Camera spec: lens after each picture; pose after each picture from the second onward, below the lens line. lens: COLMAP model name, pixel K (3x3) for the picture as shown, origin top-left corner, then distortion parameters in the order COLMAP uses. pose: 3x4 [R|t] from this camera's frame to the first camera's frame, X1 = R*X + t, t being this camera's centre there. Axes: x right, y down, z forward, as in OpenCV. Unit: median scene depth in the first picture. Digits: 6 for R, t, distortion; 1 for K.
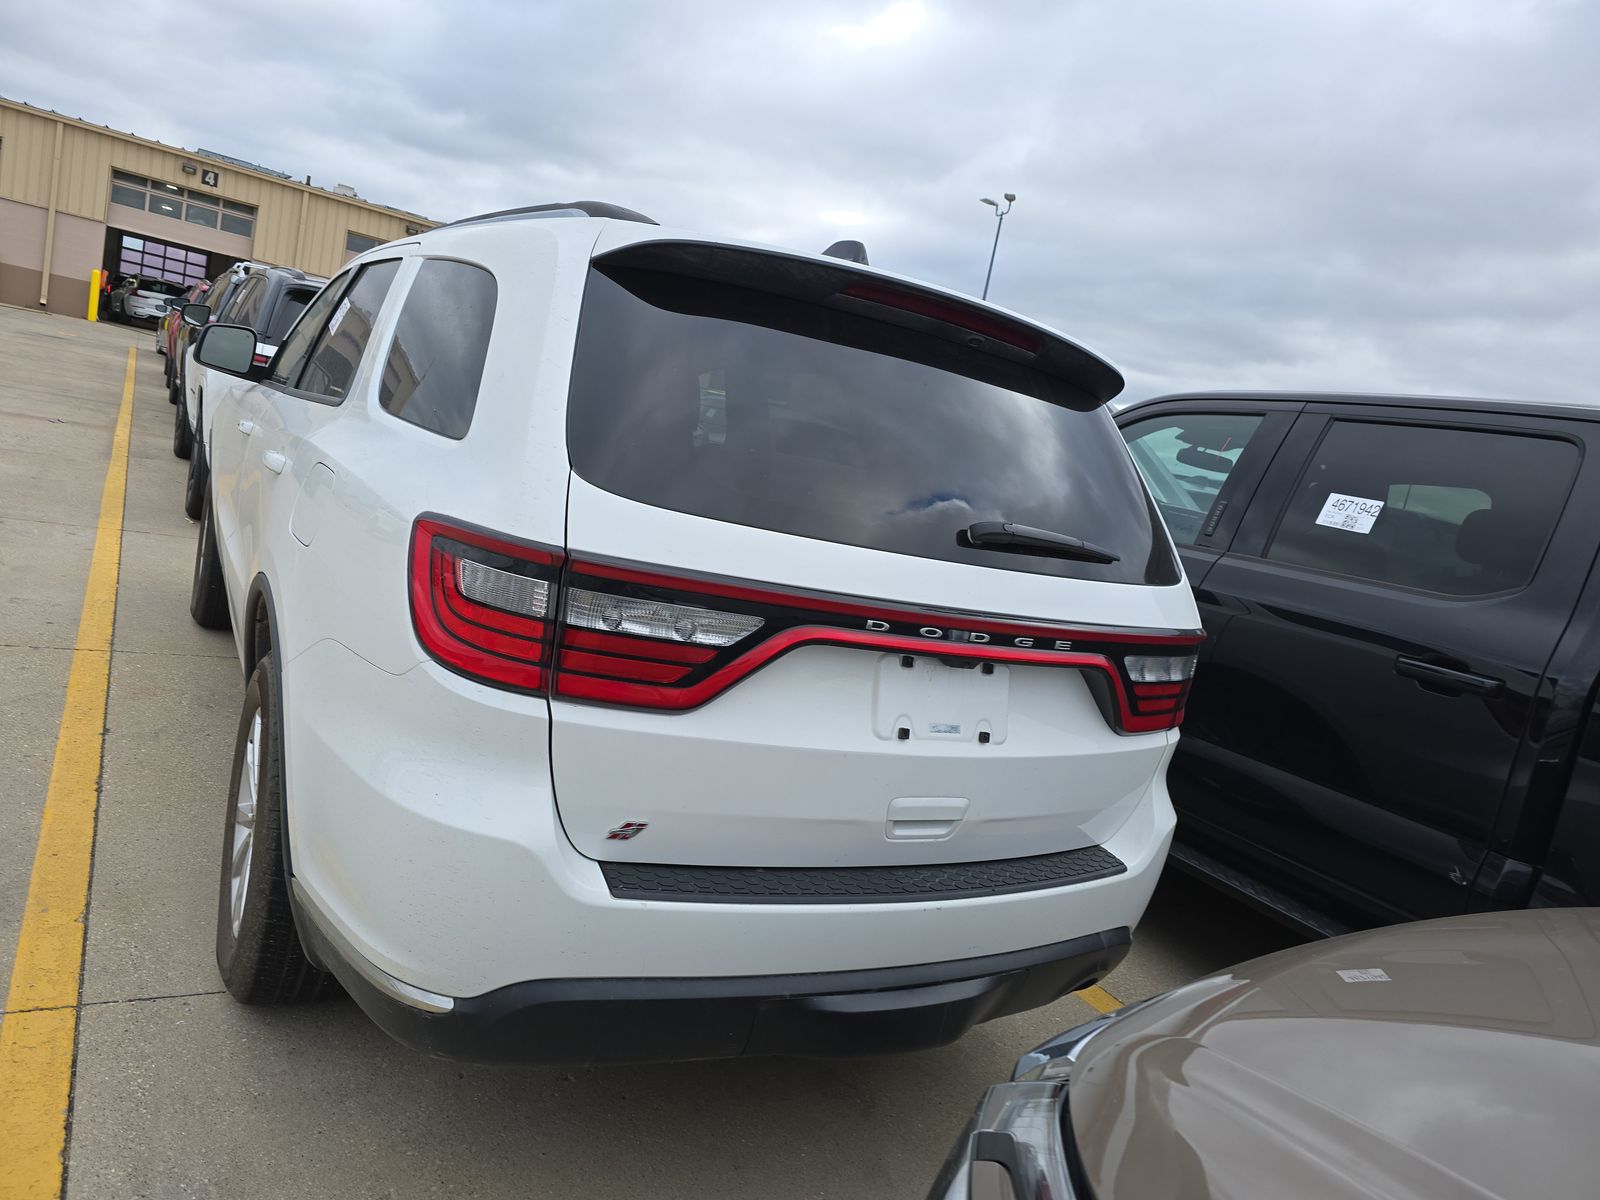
lens RADIAL K [[1053.1, 0, 796.0], [0, 1053.1, 620.9], [0, 0, 1]] dist [0.044990, -0.043010]
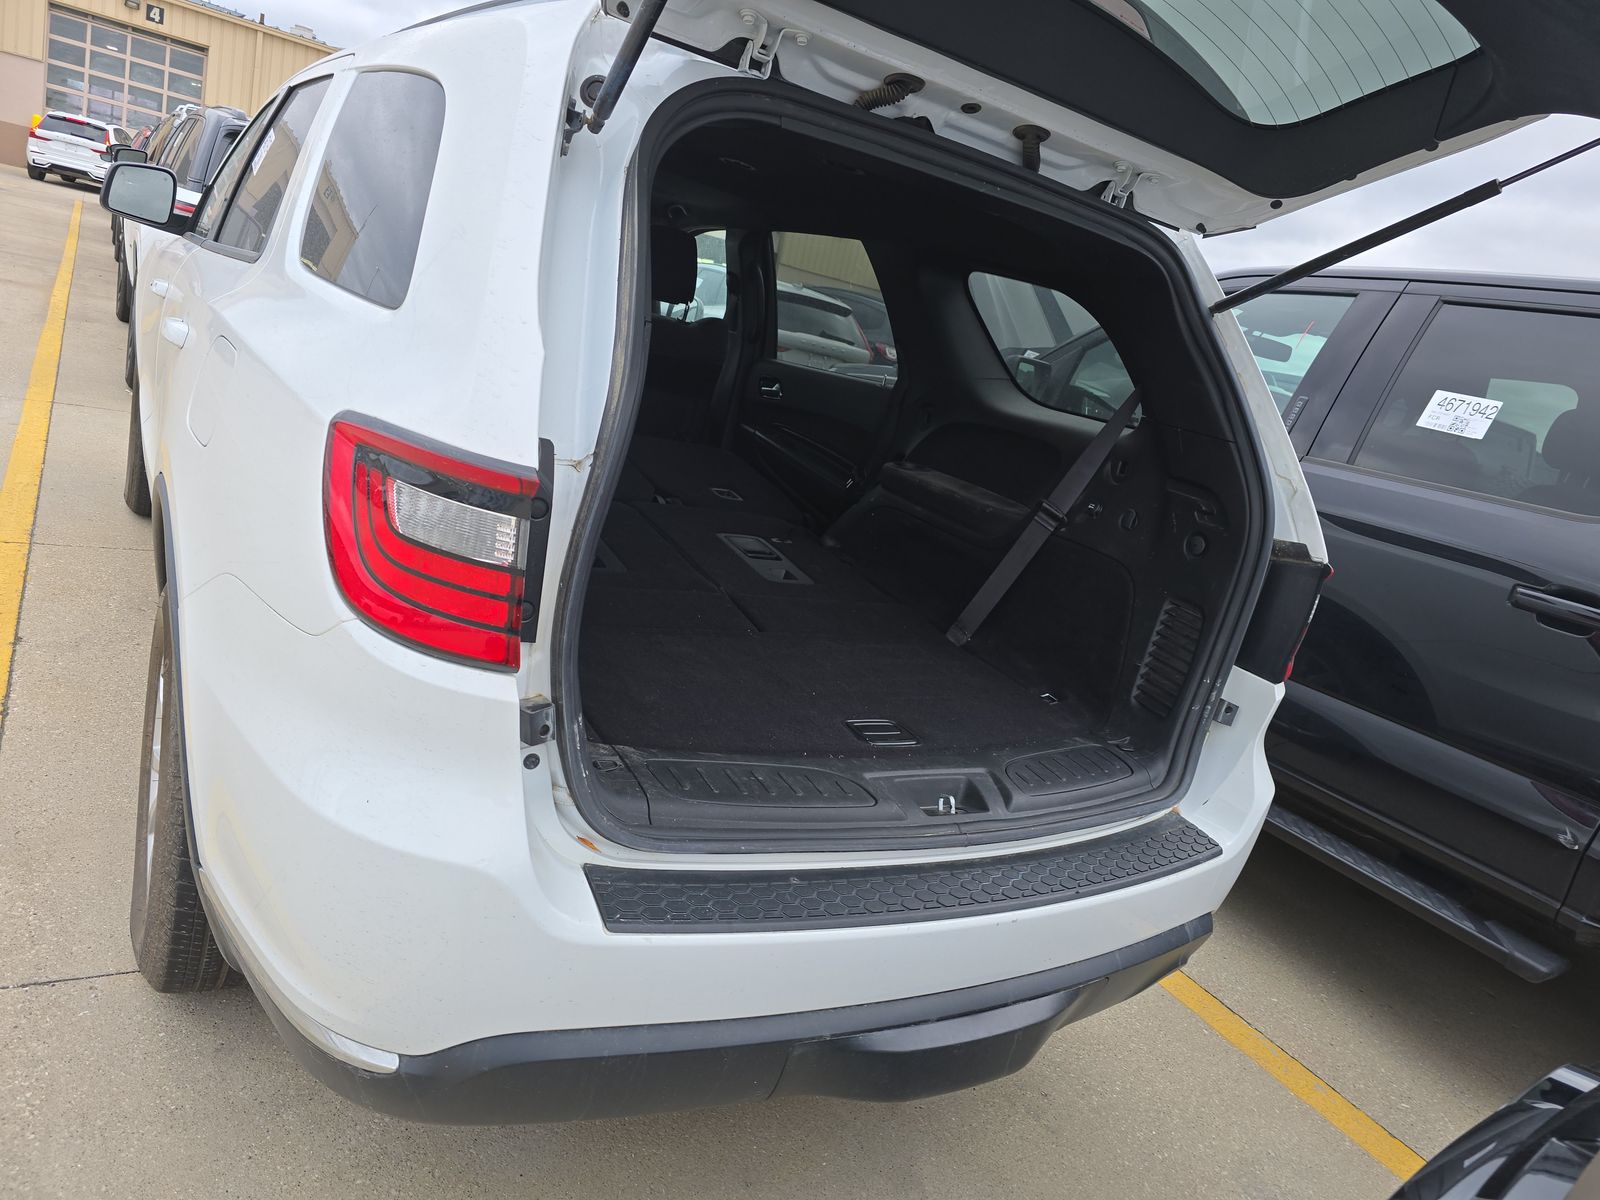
lens RADIAL K [[1058.9, 0, 794.9], [0, 1058.9, 605.0], [0, 0, 1]] dist [0.049849, -0.040994]
pose [[0.999761, 0.013570, 0.017112, -0.030635], [-0.015155, 0.995251, 0.096153, -0.025969], [-0.015726, -0.096389, 0.995219, 0.145599]]
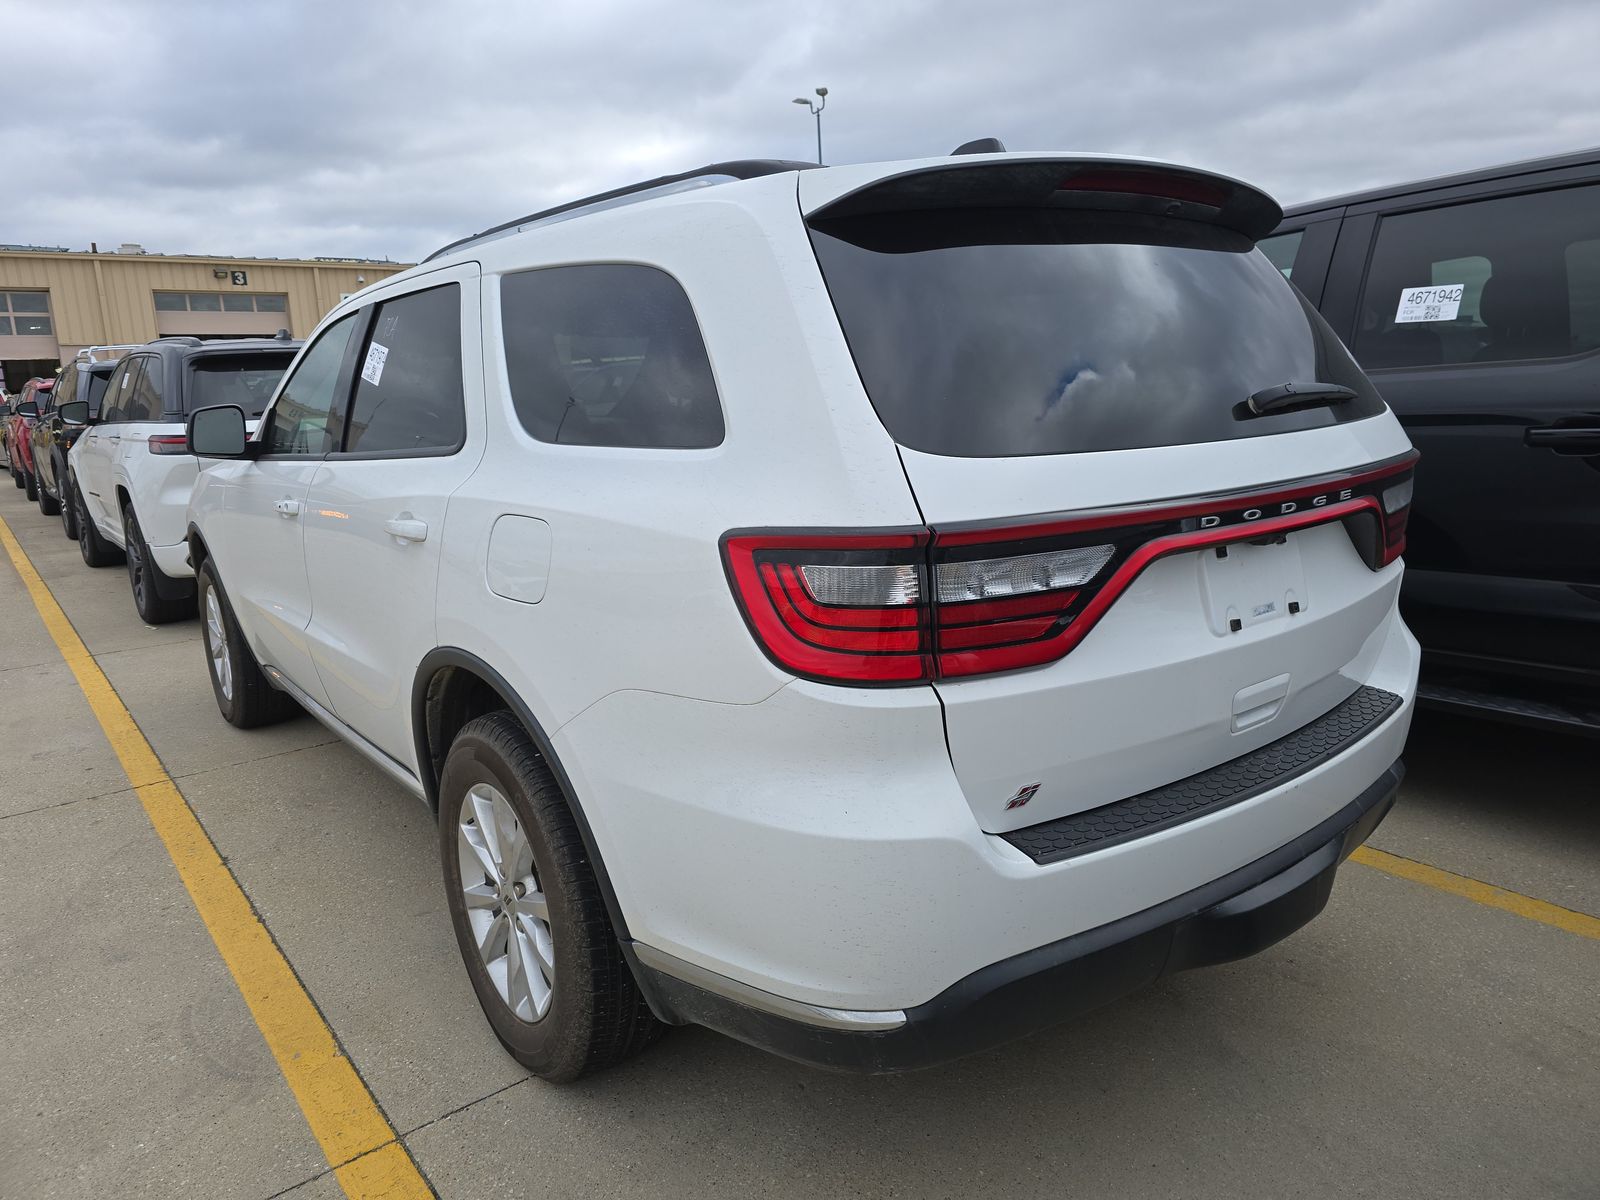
lens RADIAL K [[1055.5, 0, 797.3], [0, 1055.5, 615.0], [0, 0, 1]] dist [0.047315, -0.042204]
pose [[0.961783, -0.265362, 0.067496, -0.217921], [0.261269, 0.963160, 0.063734, -0.043031], [-0.081922, -0.043664, 0.995682, 0.037487]]
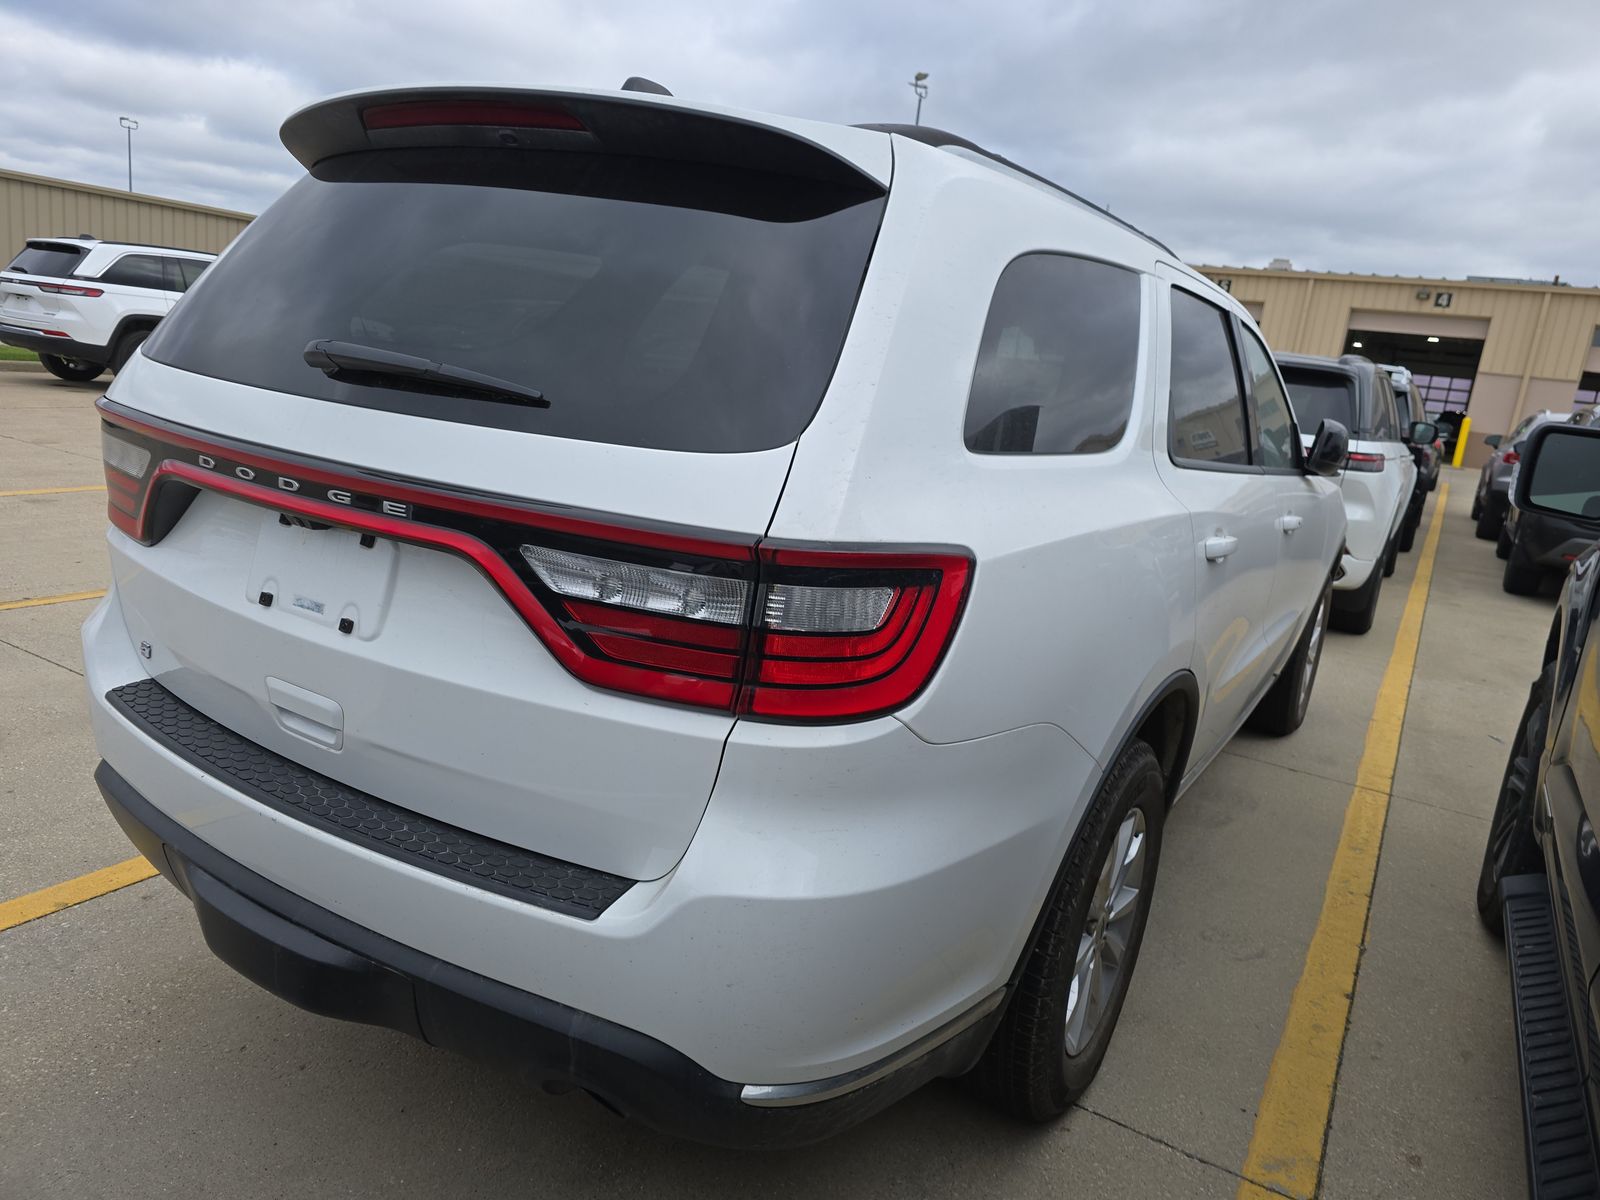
lens RADIAL K [[1053.1, 0, 796.0], [0, 1053.1, 620.9], [0, 0, 1]] dist [0.044990, -0.043010]
pose [[0.482366, 0.054473, -0.874274, 0.671922], [-0.158779, 0.986969, -0.026109, 0.048848], [0.861459, 0.151410, 0.484729, 0.595237]]
